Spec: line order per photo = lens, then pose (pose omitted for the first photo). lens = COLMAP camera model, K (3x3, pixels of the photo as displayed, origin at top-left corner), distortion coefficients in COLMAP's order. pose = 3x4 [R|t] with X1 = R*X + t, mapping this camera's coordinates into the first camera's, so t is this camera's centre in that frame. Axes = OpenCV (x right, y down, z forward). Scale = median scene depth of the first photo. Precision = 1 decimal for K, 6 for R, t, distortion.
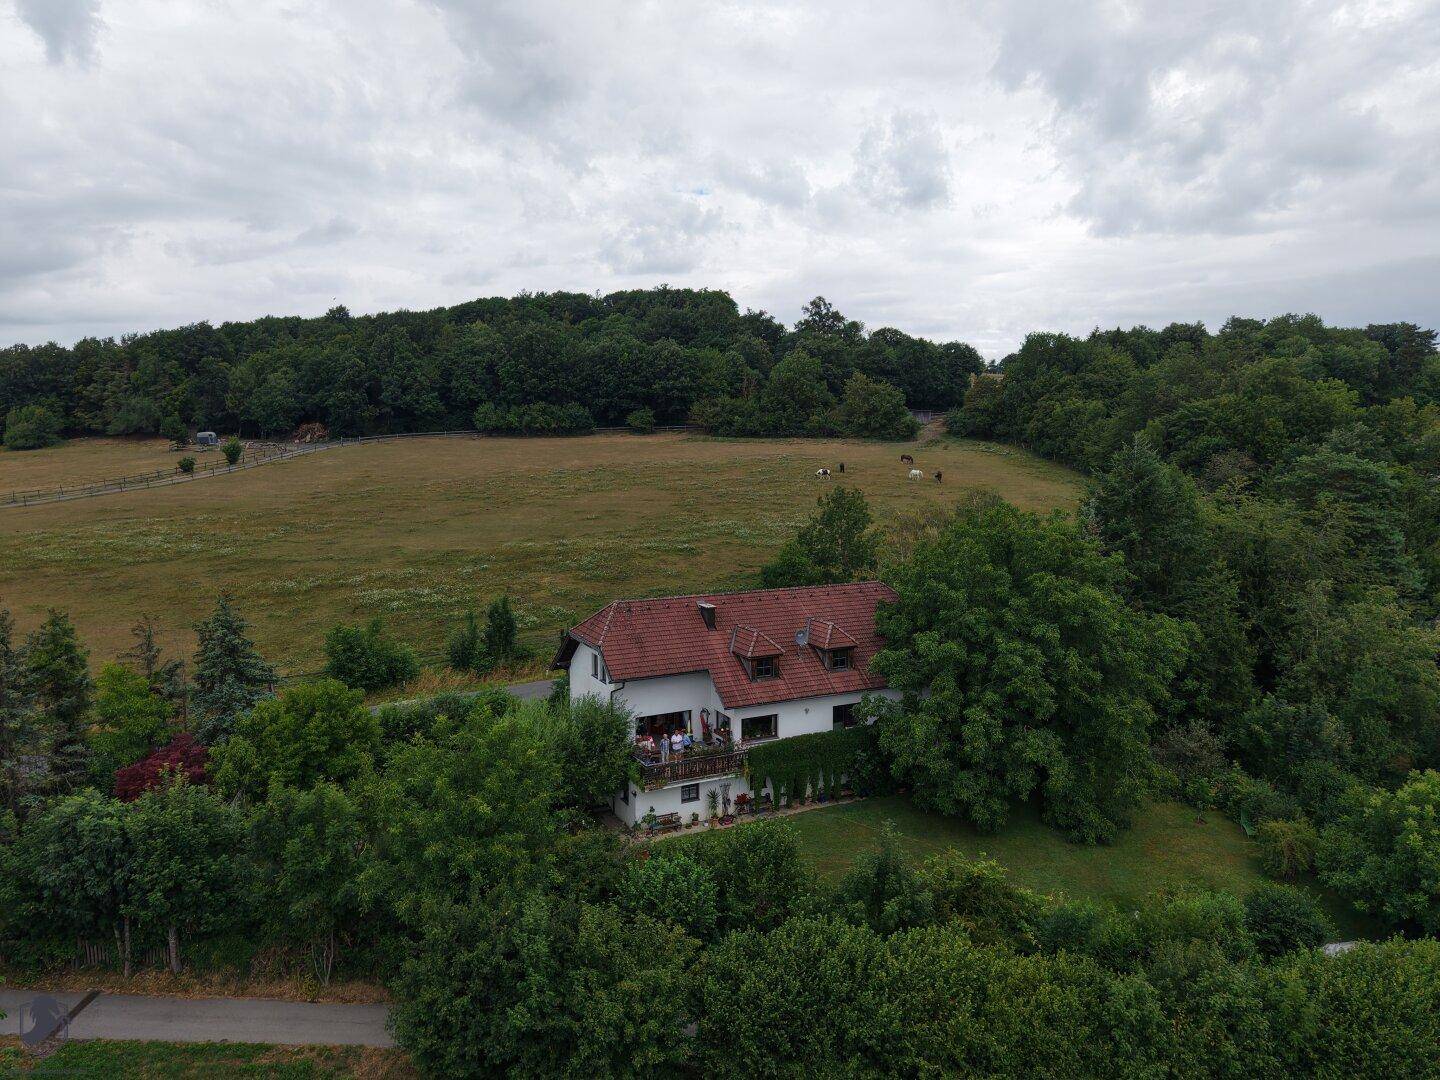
lens RADIAL K [[963.4, 0, 718.5], [0, 963.4, 535.0], [0, 0, 1]] dist [0.067266, -0.095579]
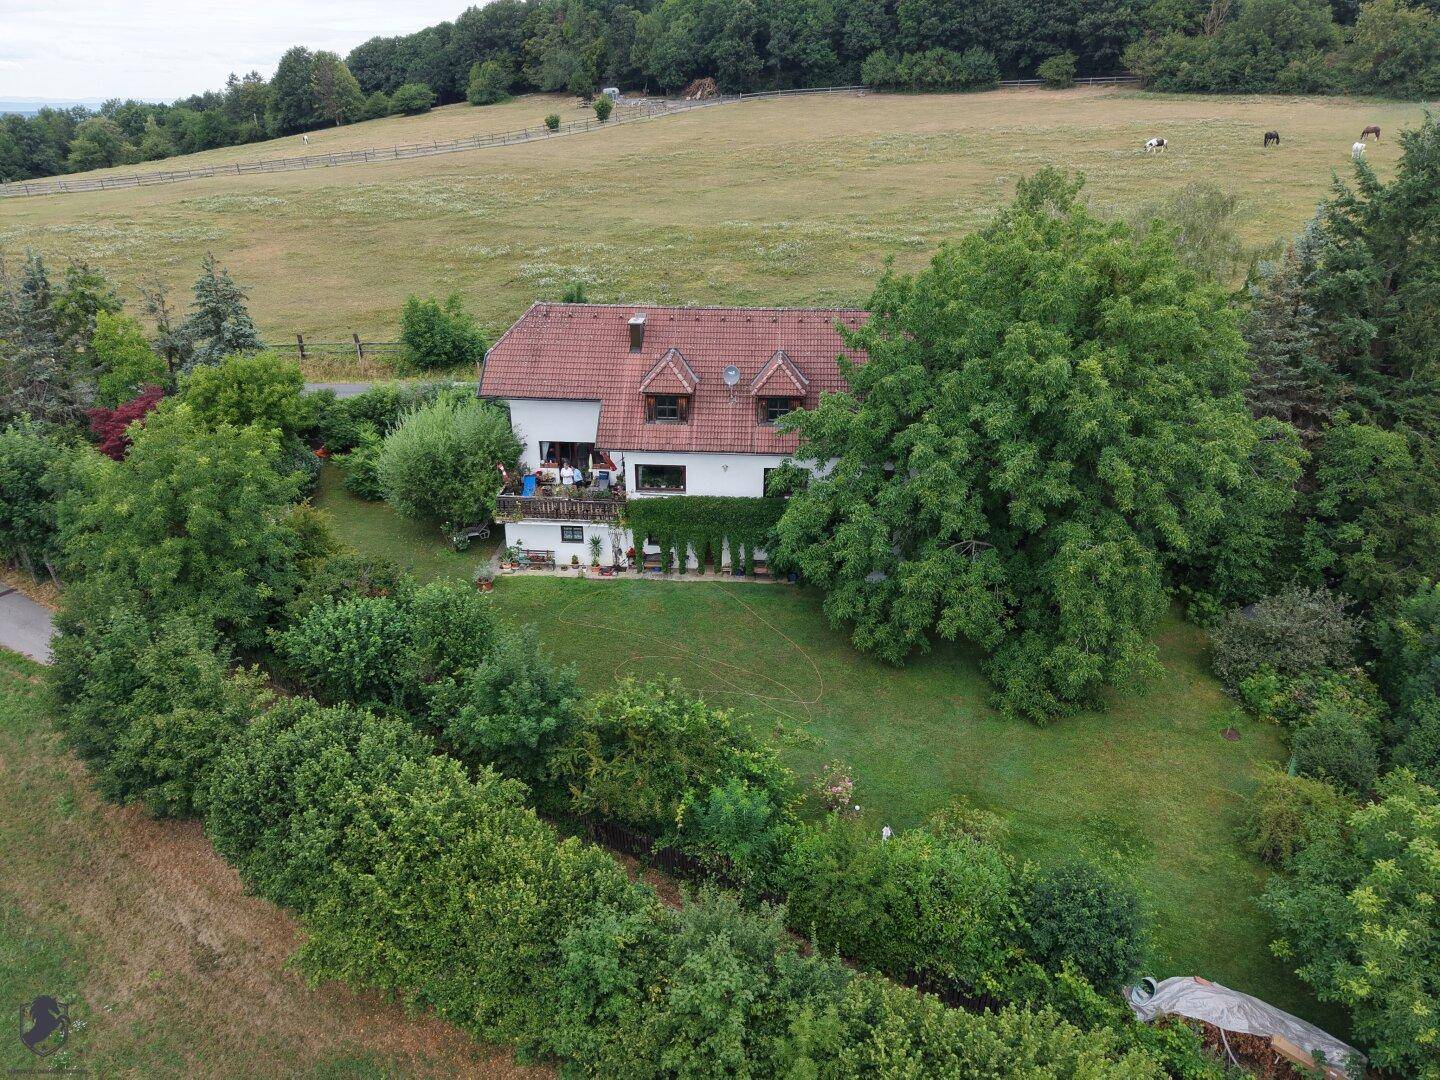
lens RADIAL K [[965.2, 0, 716.7], [0, 965.2, 538.4], [0, 0, 1]] dist [0.024062, -0.022523]
pose [[0.865541, 0.211241, -0.454110, 0.458023], [-0.053524, 0.940522, 0.335490, -0.029982], [0.497969, -0.266075, 0.825367, 0.319611]]
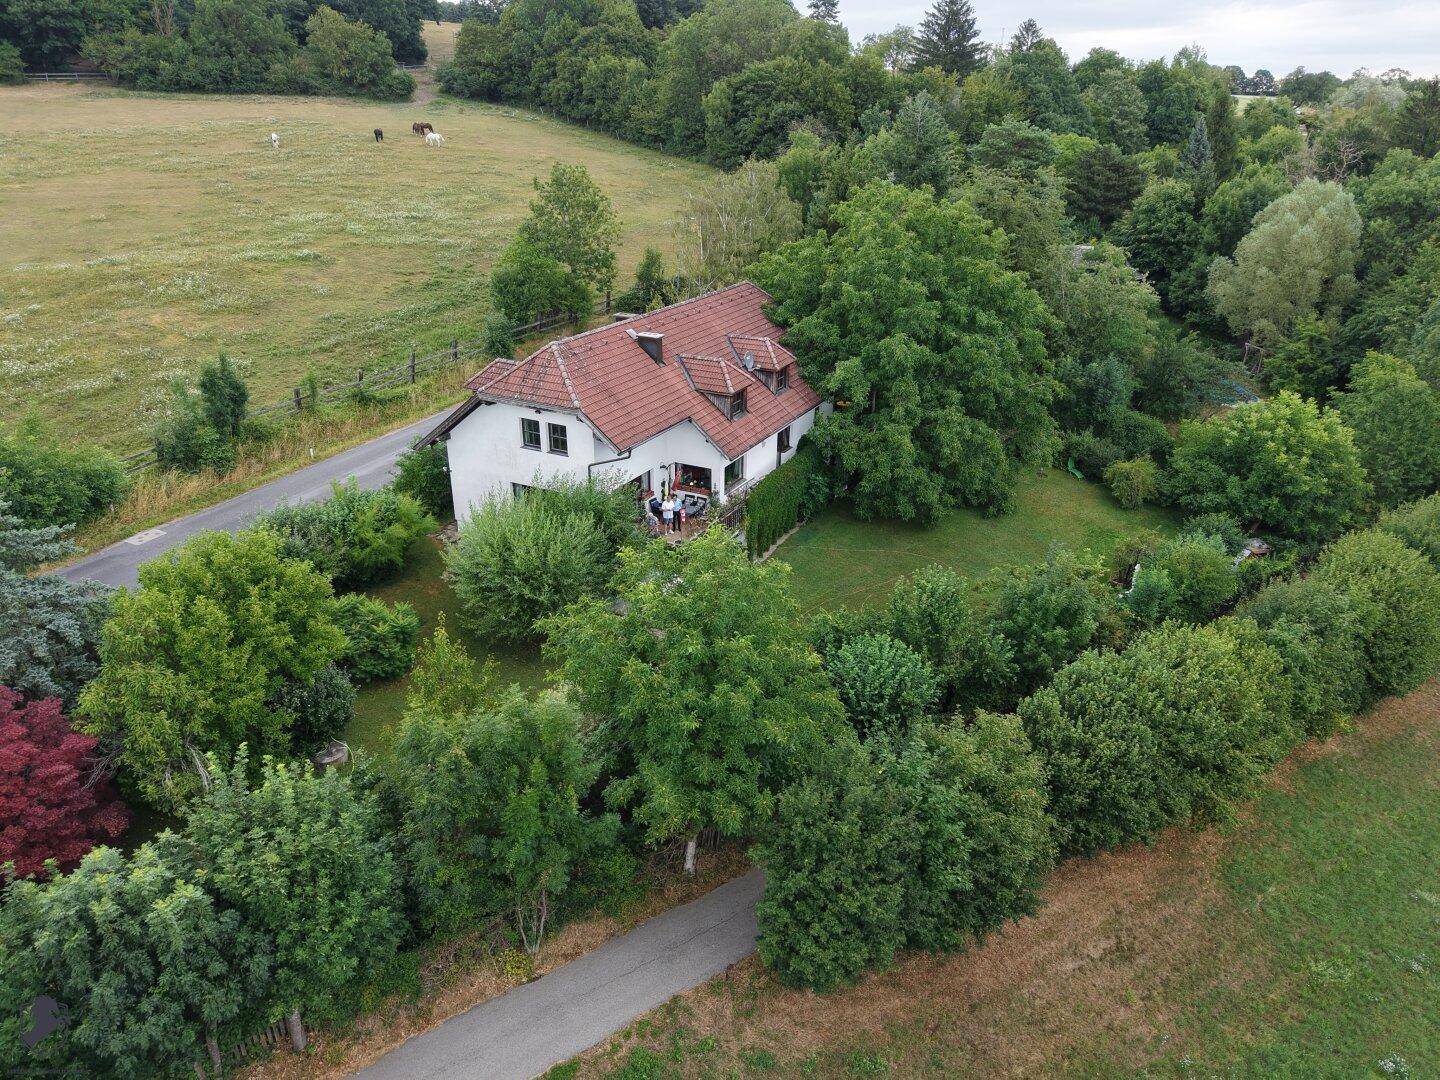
lens RADIAL K [[965.2, 0, 716.7], [0, 965.2, 538.4], [0, 0, 1]] dist [0.024062, -0.022523]
pose [[0.811306, -0.230326, 0.537339, -0.430202], [0.046122, 0.941473, 0.333918, -0.030147], [-0.582800, -0.246126, 0.774445, 0.325869]]
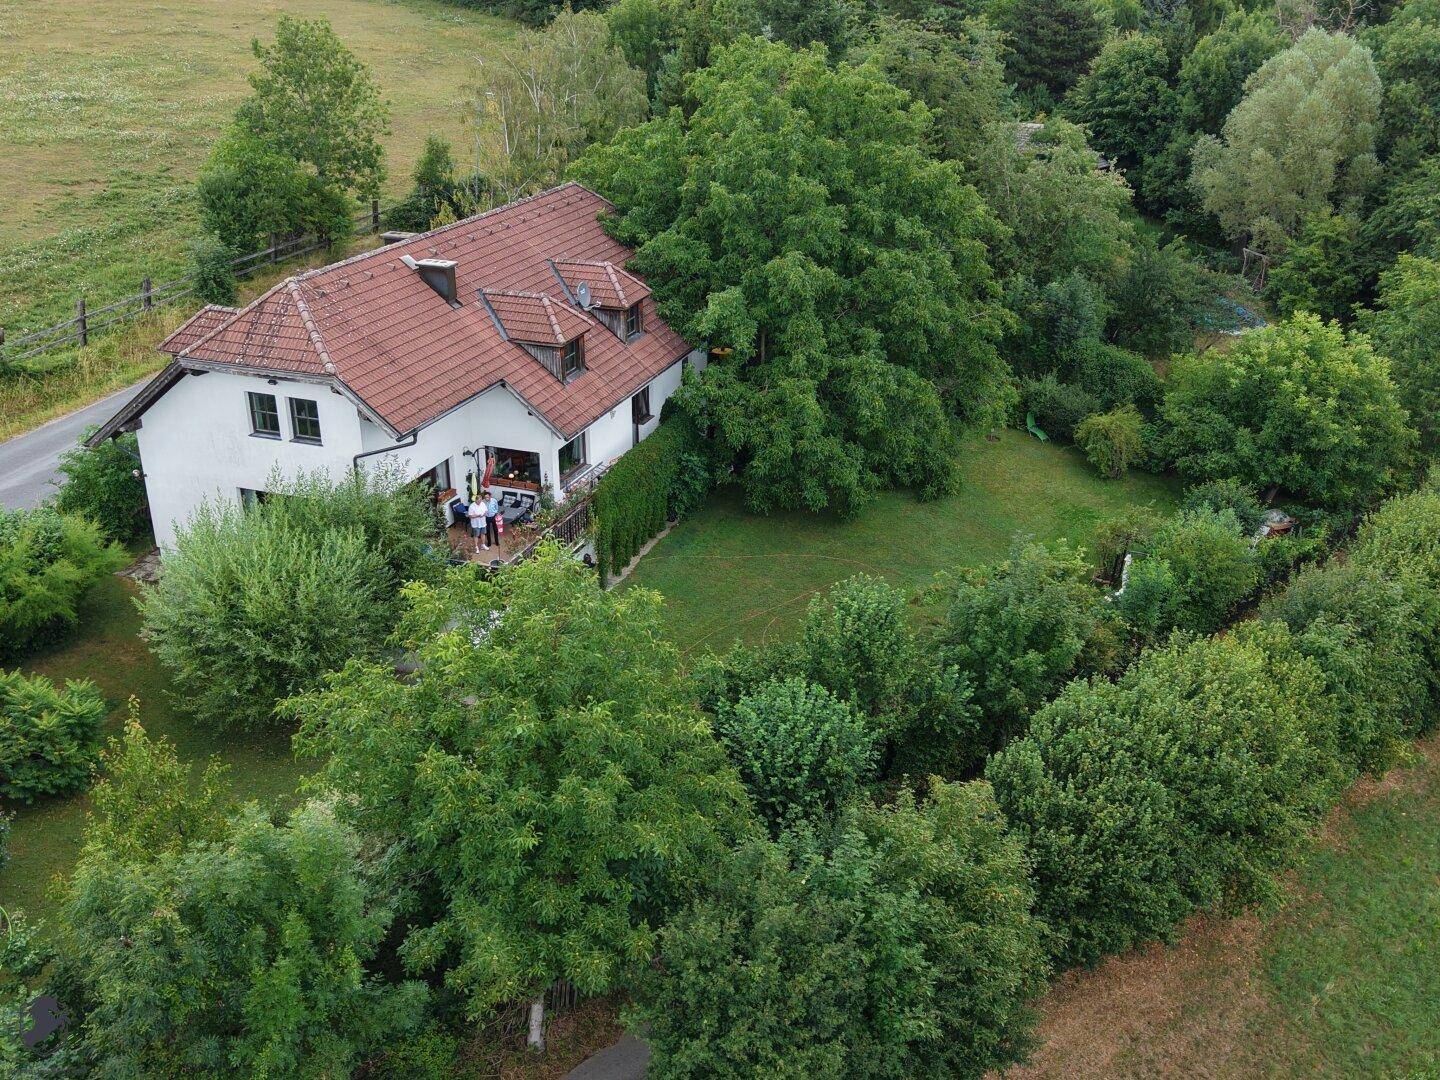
lens RADIAL K [[1326.8, 0, 715.9], [0, 1326.8, 542.9], [0, 0, 1]] dist [0.057956, -0.091660]
pose [[0.726964, -0.276465, 0.628562, -0.412762], [0.058261, 0.936902, 0.344703, -0.027815], [-0.684199, -0.213966, 0.697202, 0.345889]]
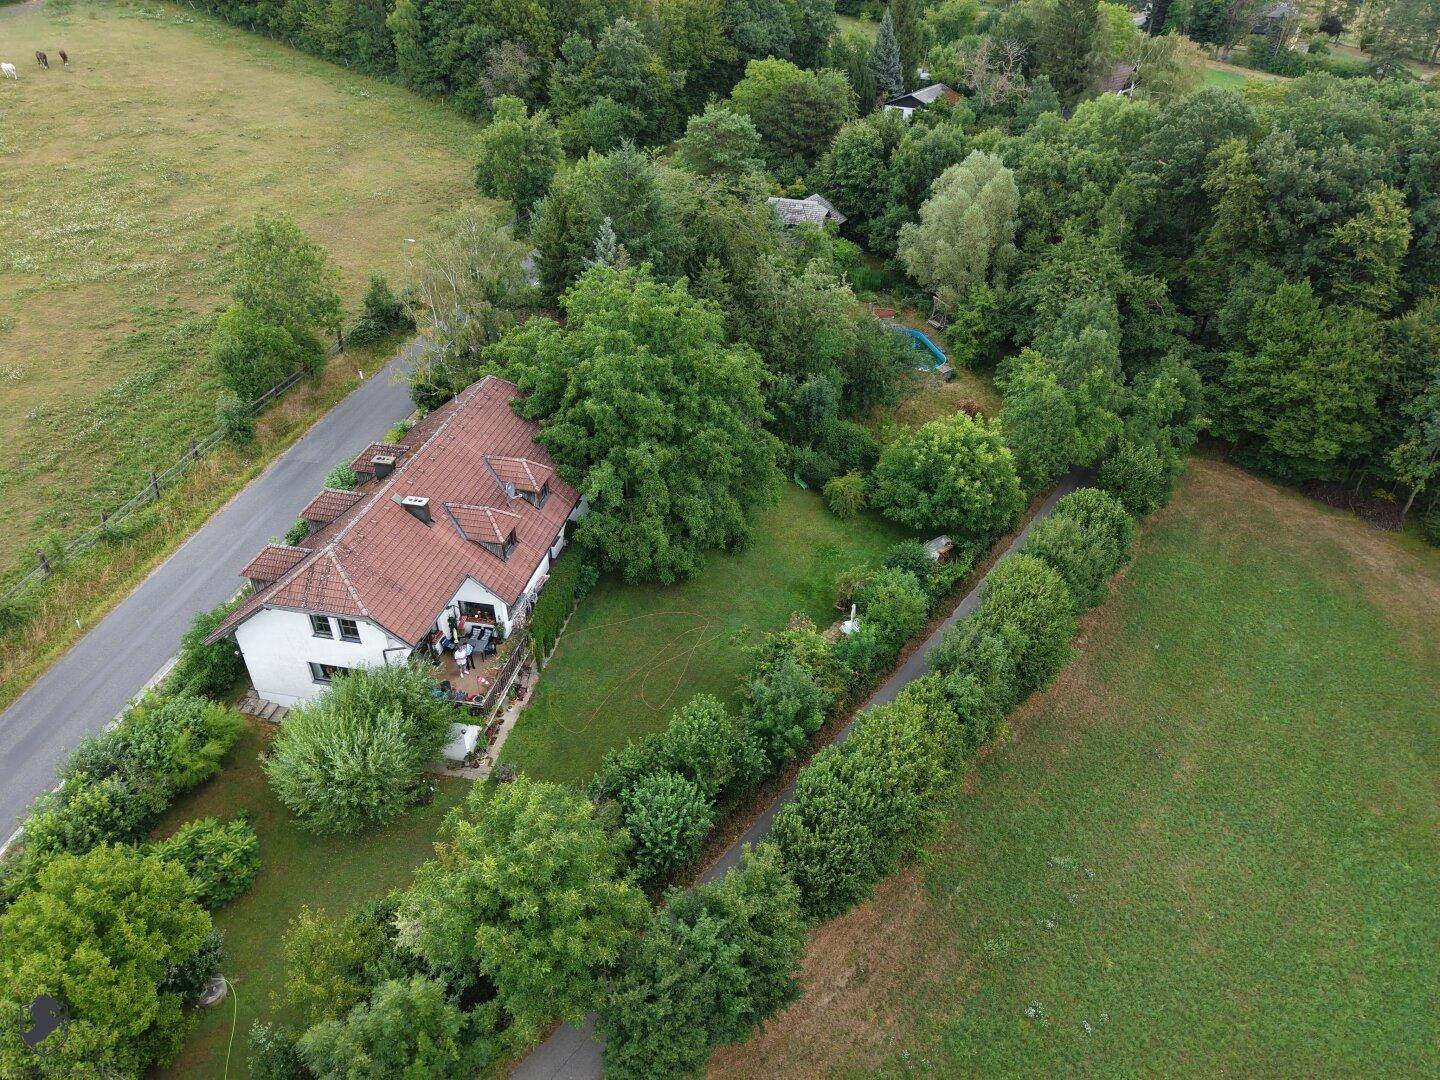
lens RADIAL K [[965.2, 0, 716.7], [0, 965.2, 538.4], [0, 0, 1]] dist [0.024062, -0.022523]
pose [[0.619385, -0.442080, 0.648789, -0.415784], [0.068137, 0.853542, 0.516549, -0.321053], [-0.782125, -0.275736, 0.558793, 0.316603]]
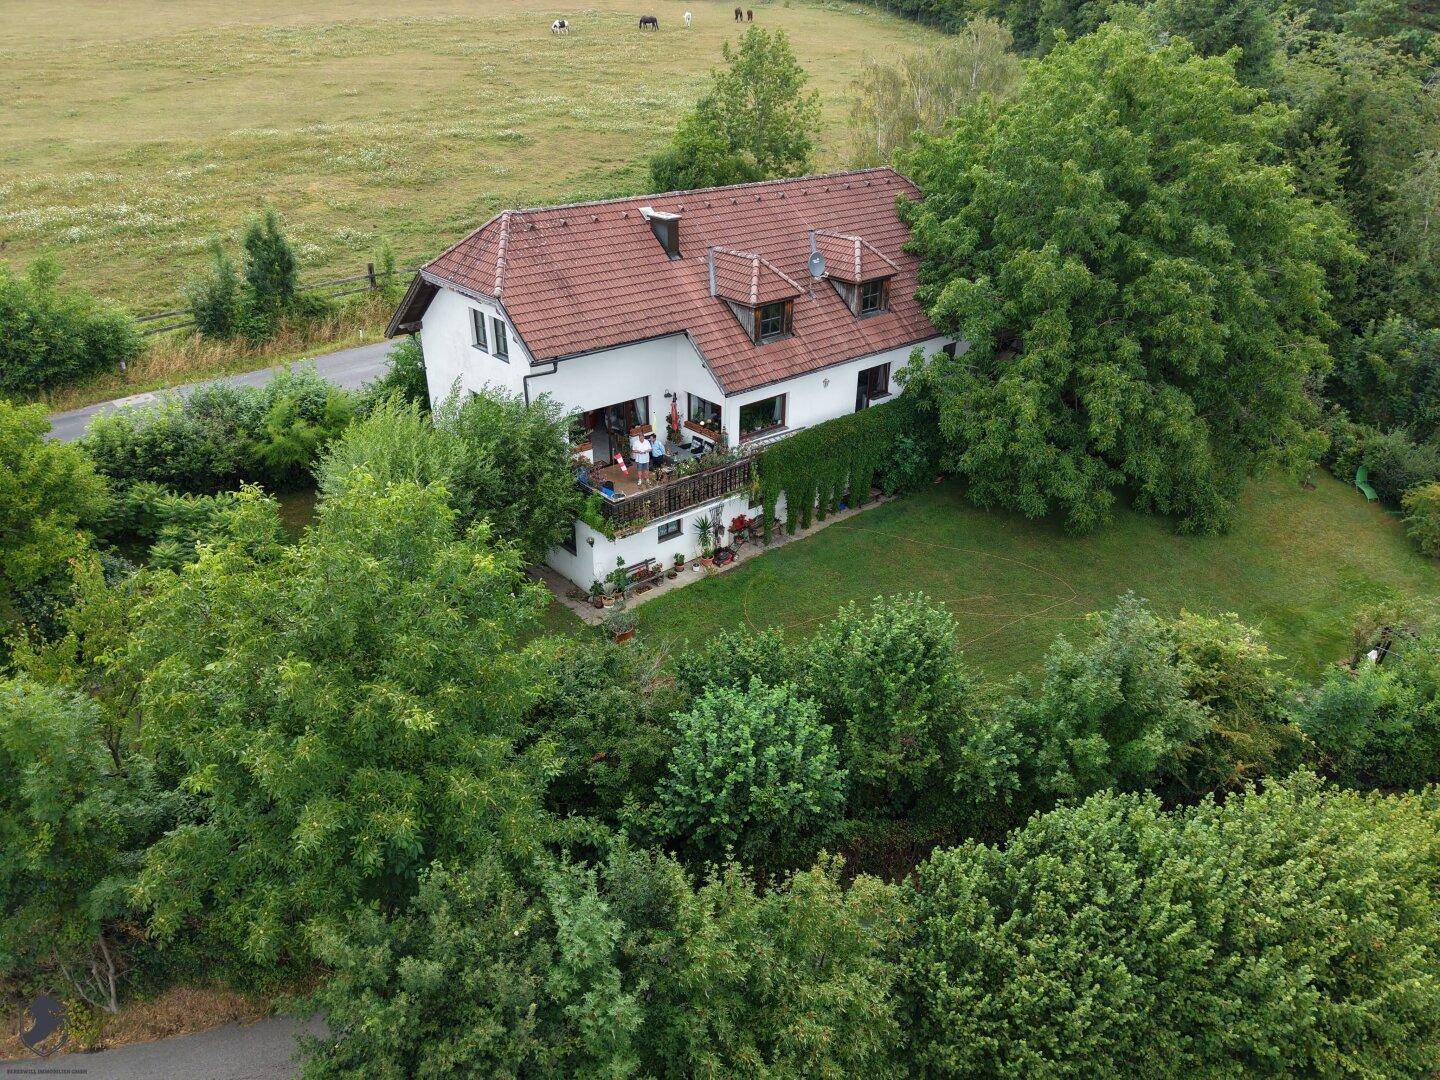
lens RADIAL K [[965.2, 0, 716.7], [0, 965.2, 538.4], [0, 0, 1]] dist [0.024062, -0.022523]
pose [[0.971679, -0.104403, 0.211990, -0.126245], [0.015403, 0.923183, 0.384053, 0.029538], [-0.235802, -0.369911, 0.898645, 0.397883]]
